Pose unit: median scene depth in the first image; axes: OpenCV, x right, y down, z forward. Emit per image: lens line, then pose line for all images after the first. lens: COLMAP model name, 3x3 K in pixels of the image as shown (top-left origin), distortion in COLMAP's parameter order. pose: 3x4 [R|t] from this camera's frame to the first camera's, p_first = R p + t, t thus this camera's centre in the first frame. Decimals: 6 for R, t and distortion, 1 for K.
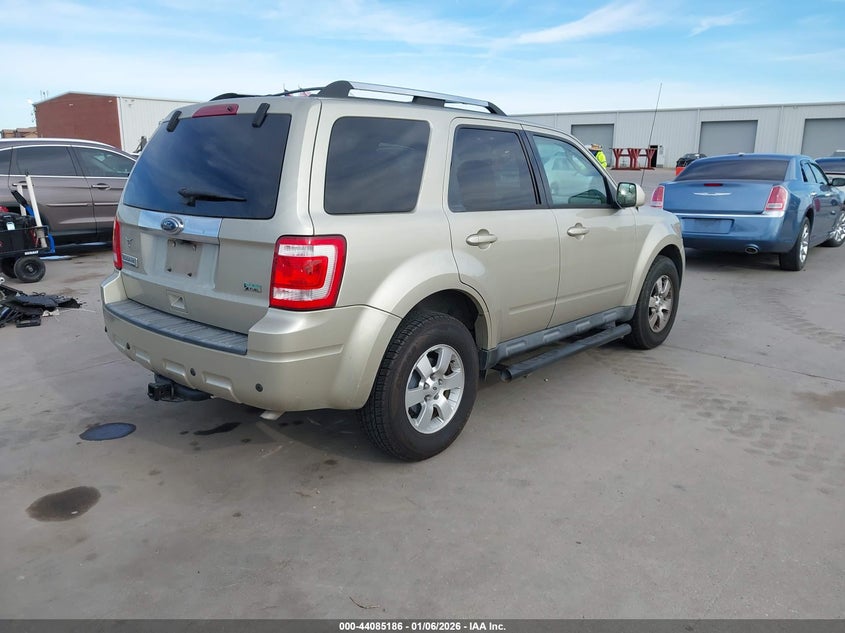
lens RADIAL K [[681.5, 0, 422.5], [0, 681.5, 316.5], [0, 0, 1]] dist [-0.065183, 0.000891]
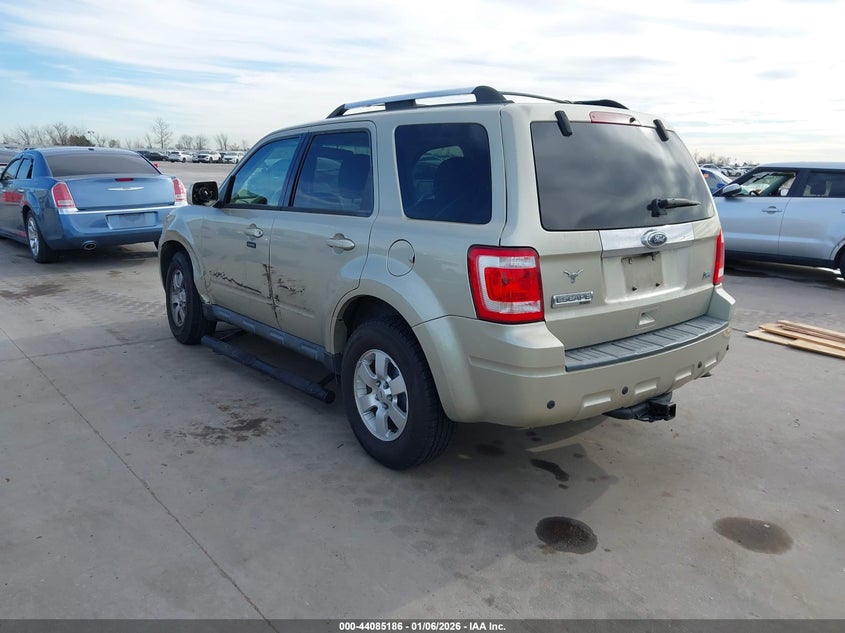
lens RADIAL K [[657.3, 0, 422.5], [0, 657.3, 316.5], [0, 0, 1]] dist [0.000912, 0.002354]
pose [[0.167270, -0.227358, 0.959338, -0.896768], [0.204134, 0.959948, 0.191909, -0.182956], [-0.964546, 0.163733, 0.206982, 0.755139]]
